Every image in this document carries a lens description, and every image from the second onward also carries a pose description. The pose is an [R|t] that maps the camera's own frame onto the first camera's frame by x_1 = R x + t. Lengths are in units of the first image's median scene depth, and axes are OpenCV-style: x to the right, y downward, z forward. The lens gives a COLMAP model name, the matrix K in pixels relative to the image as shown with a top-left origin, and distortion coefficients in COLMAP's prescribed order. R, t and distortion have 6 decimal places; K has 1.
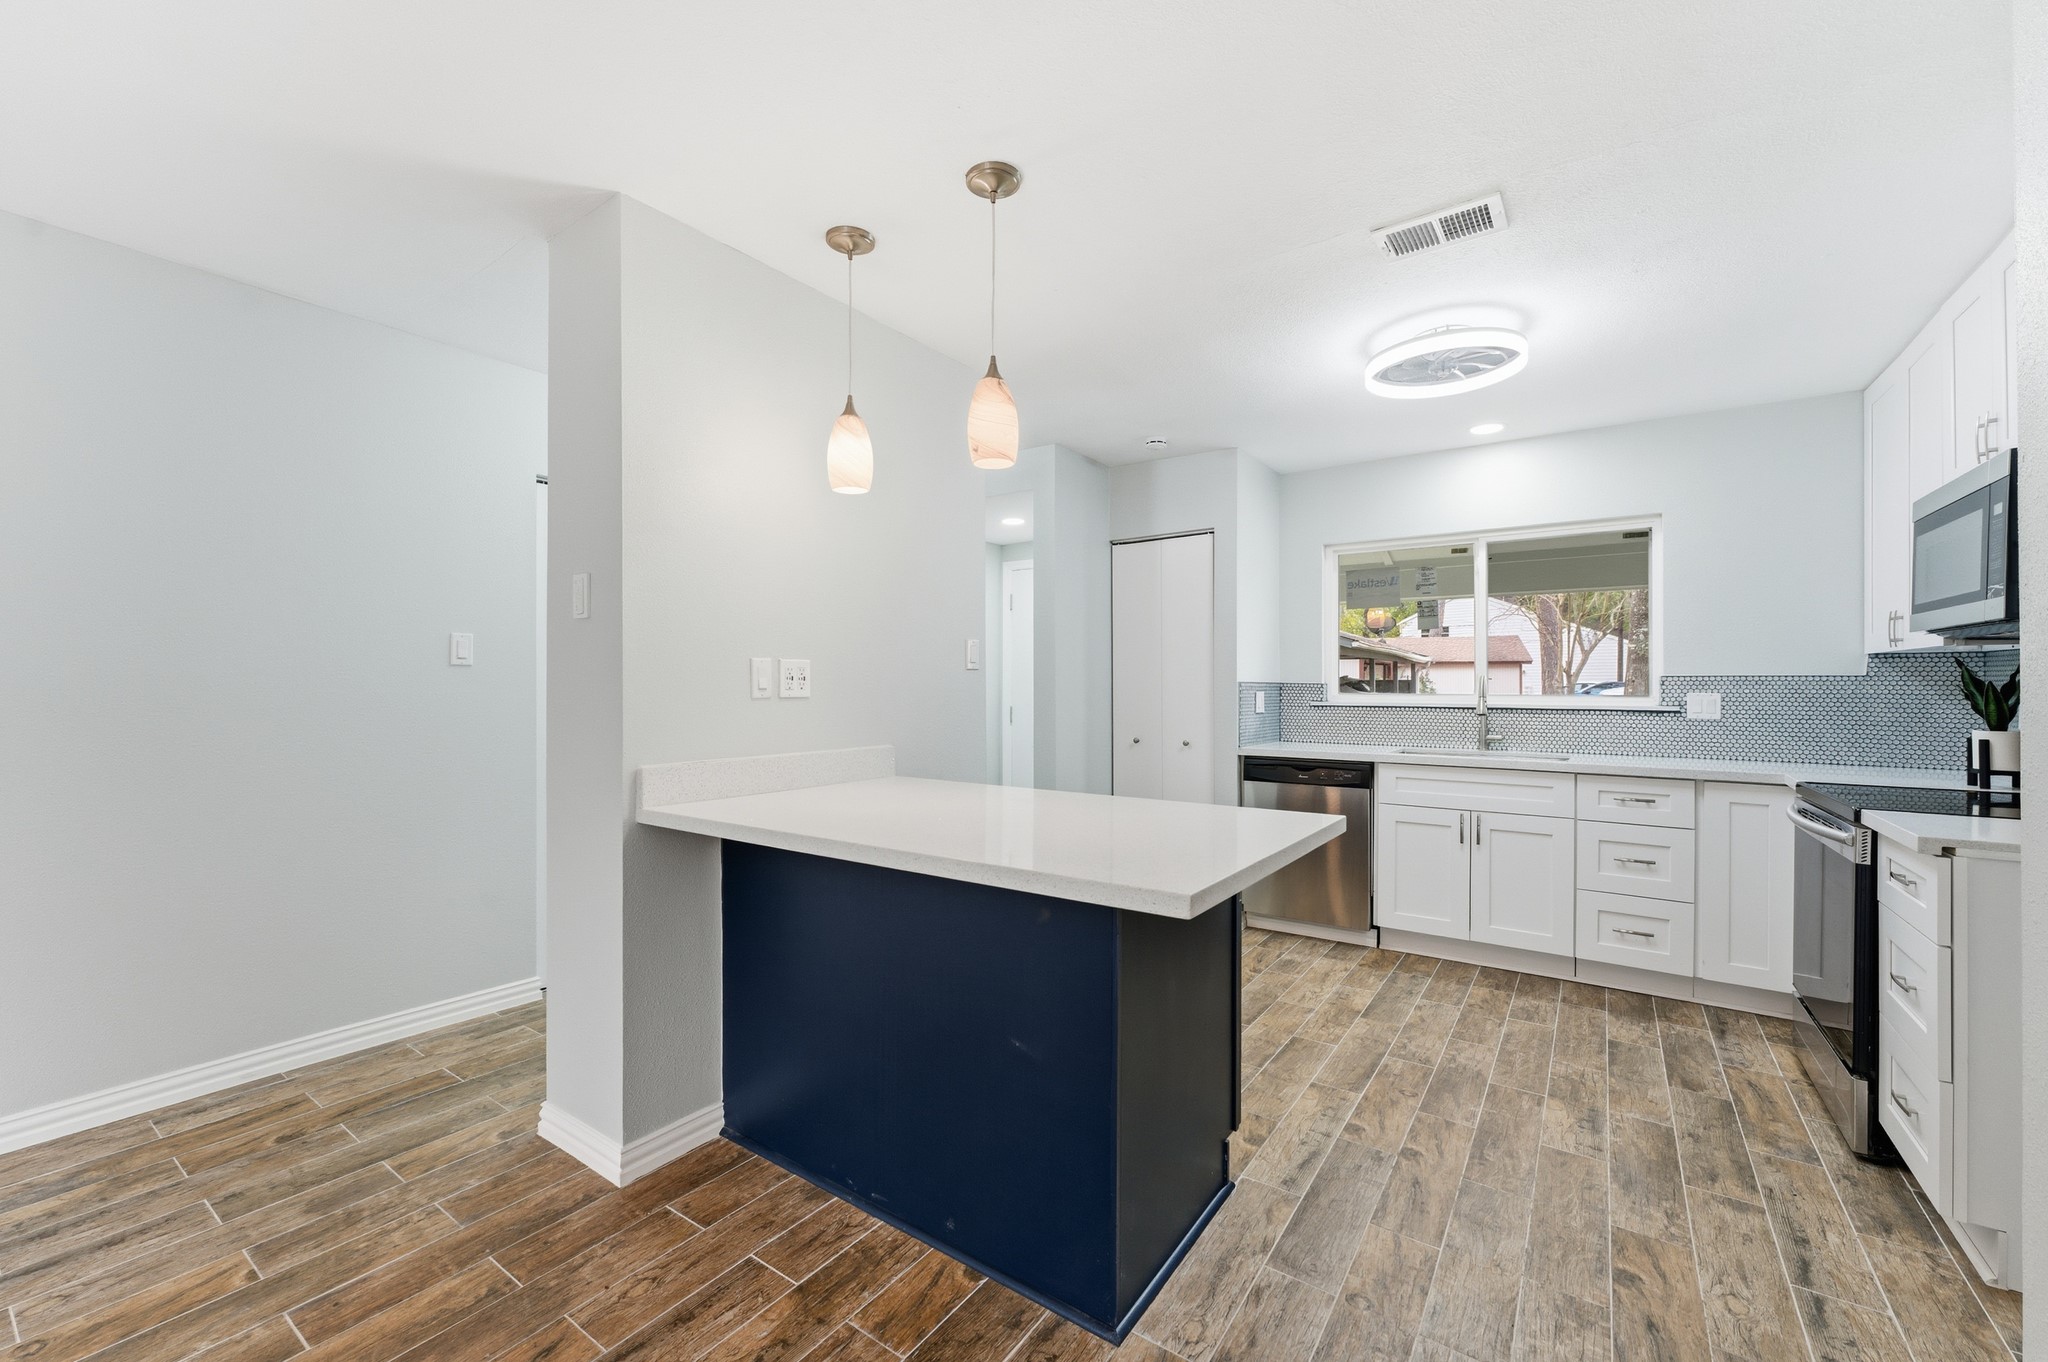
lens RADIAL K [[819.8, 0, 1020.4], [0, 819.8, 682.7], [0, 0, 1]] dist [-0.004234, 0.001155]
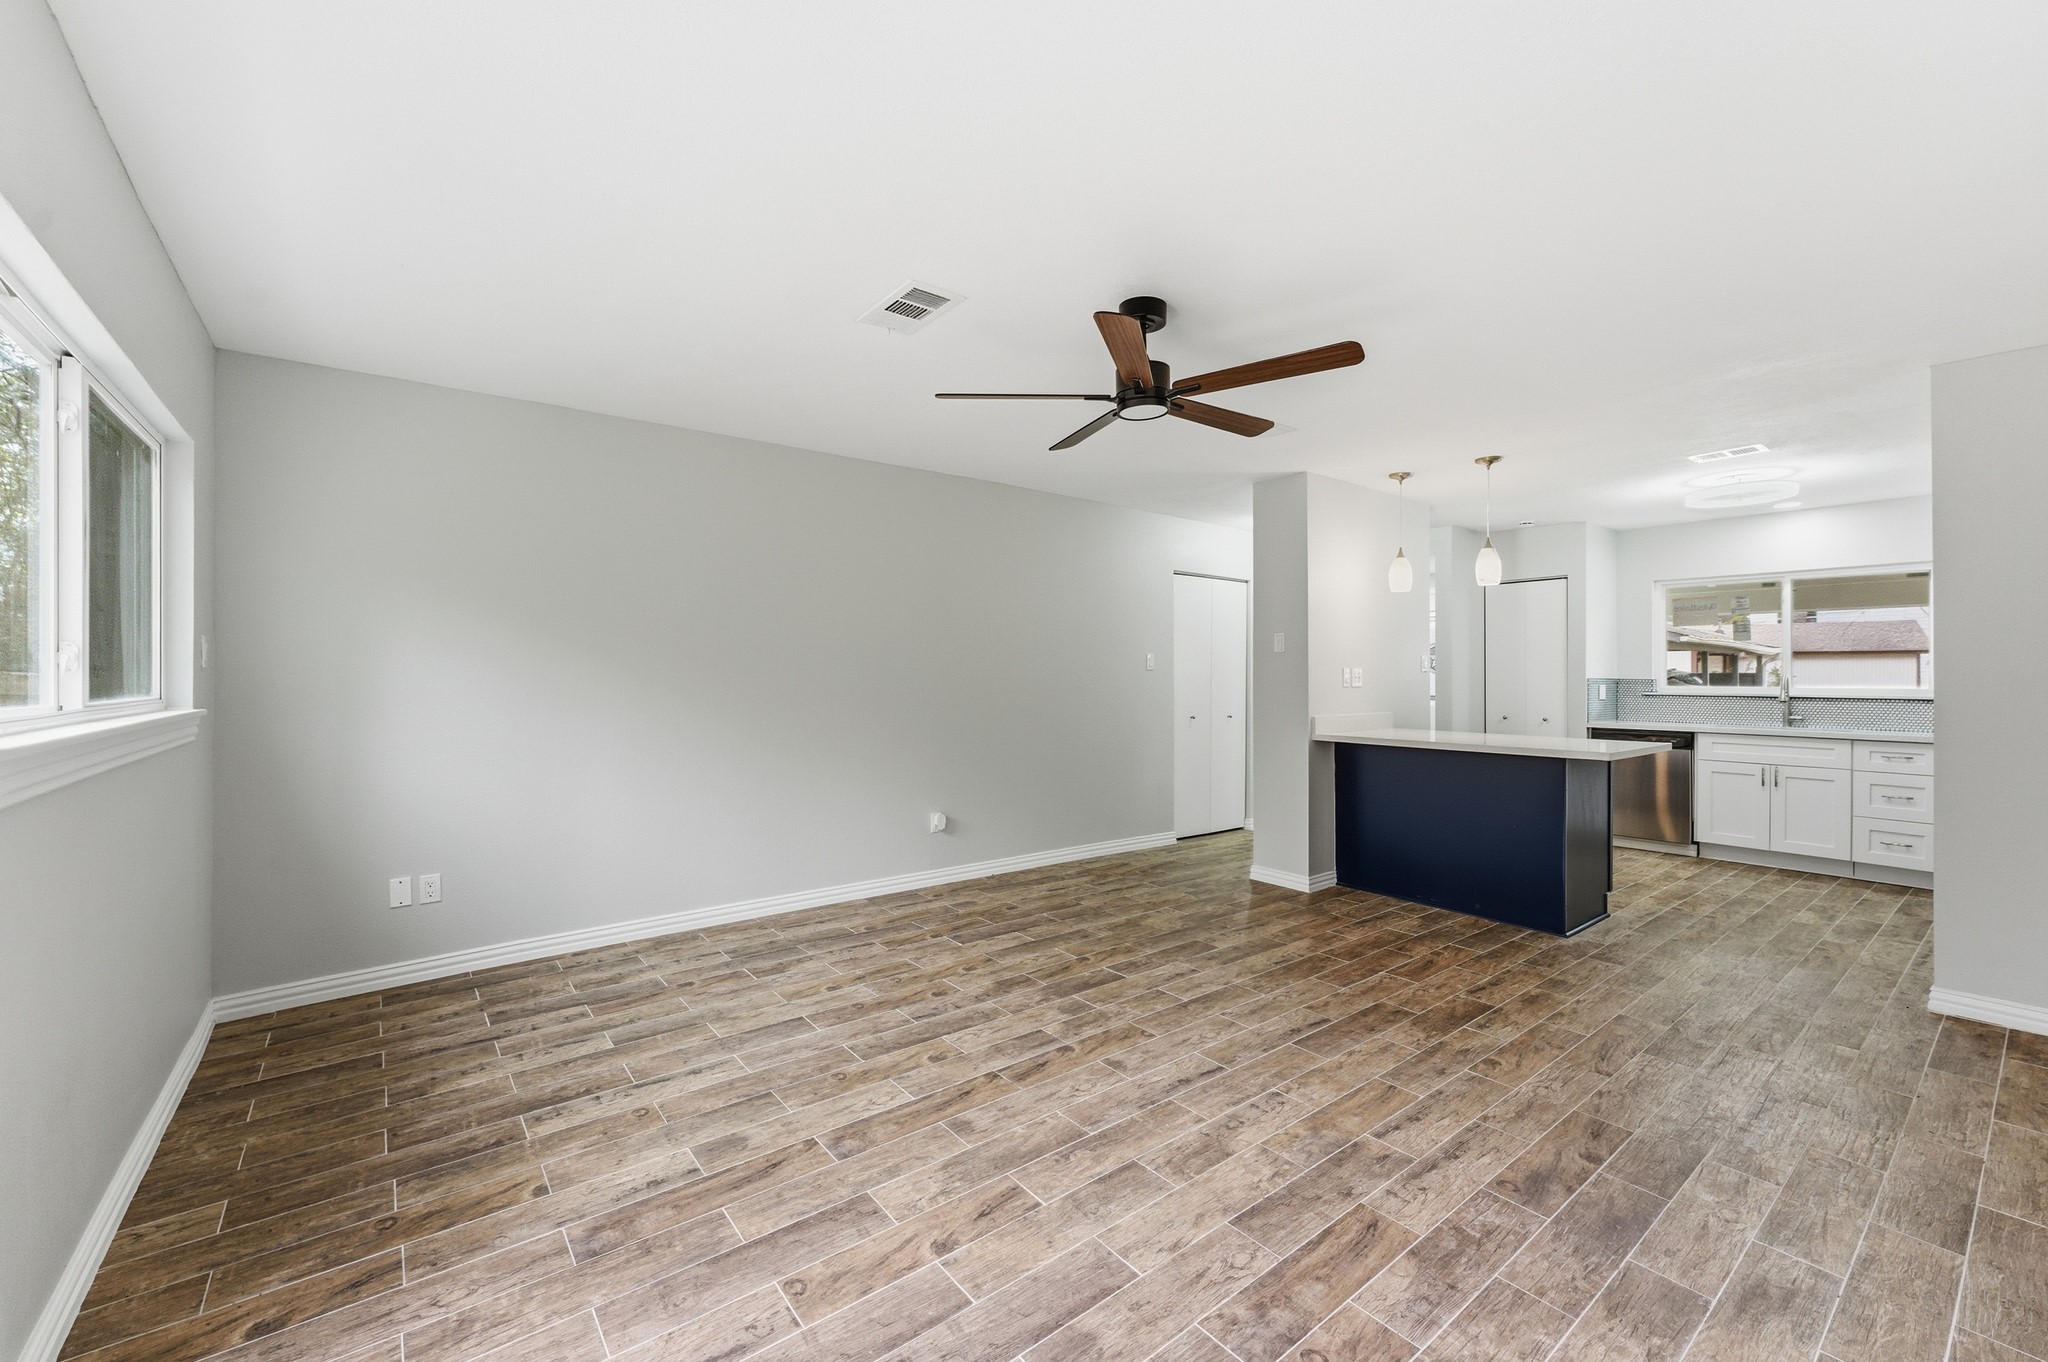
lens RADIAL K [[819.8, 0, 1019.5], [0, 819.8, 672.6], [0, 0, 1]] dist [-0.004234, 0.001155]
pose [[0.956284, 0.001260, -0.292437, -0.371123], [-0.001418, 0.999999, -0.000328, -0.012293], [0.292436, 0.000728, 0.956285, -0.941406]]
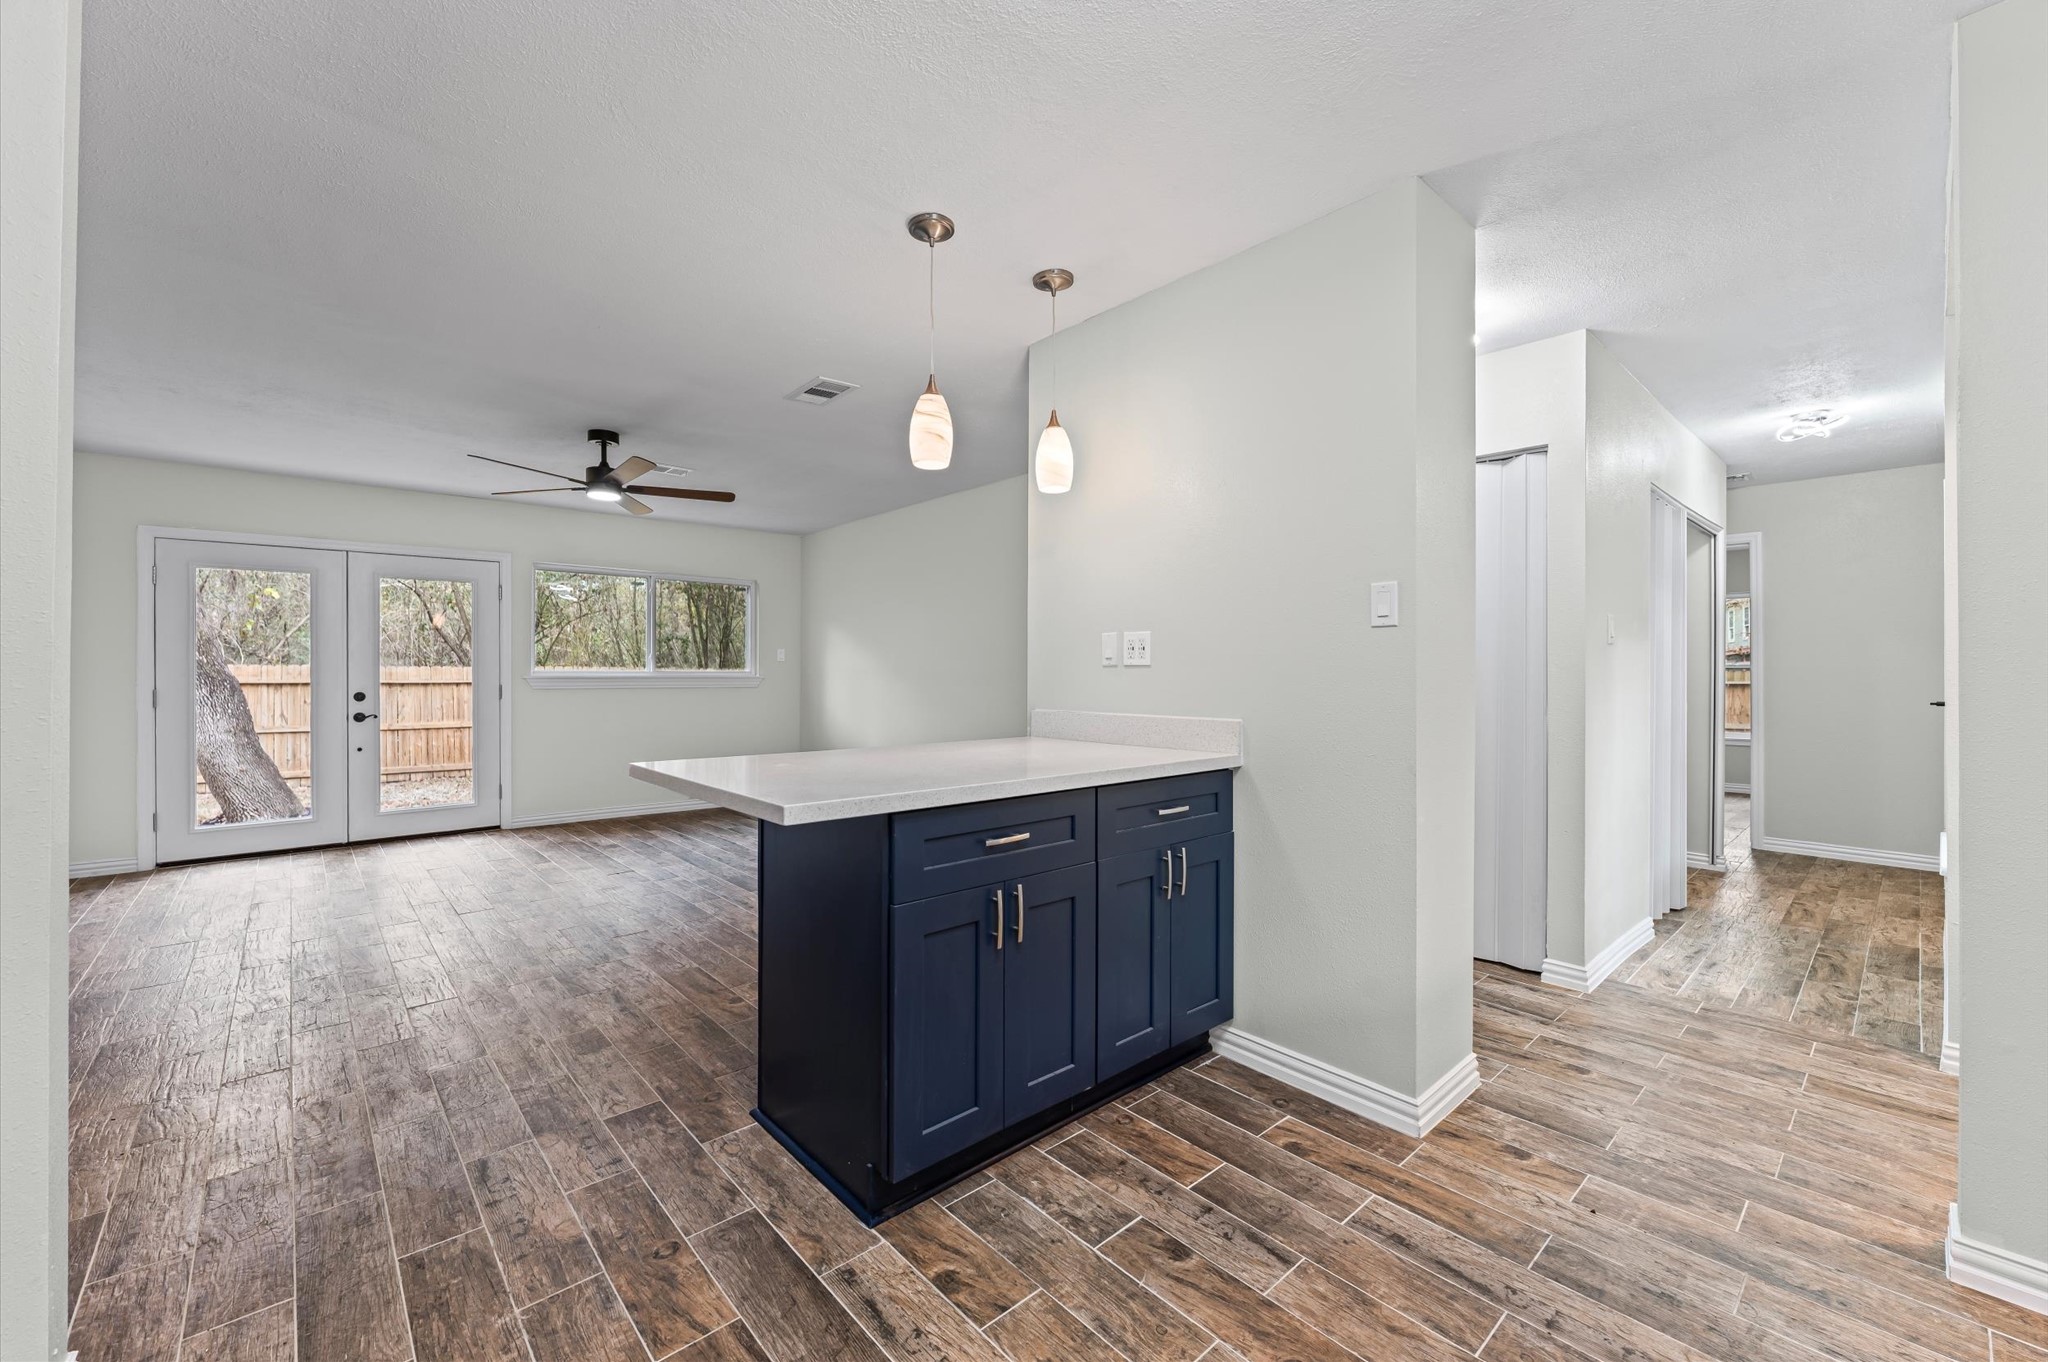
lens RADIAL K [[819.8, 0, 1018.1], [0, 819.8, 674.5], [0, 0, 1]] dist [-0.004234, 0.001155]
pose [[-0.226856, -0.000222, -0.973928, 0.659935], [0.000663, 1.000000, -0.000383, 0.023535], [0.973928, -0.000733, -0.226856, 0.838431]]
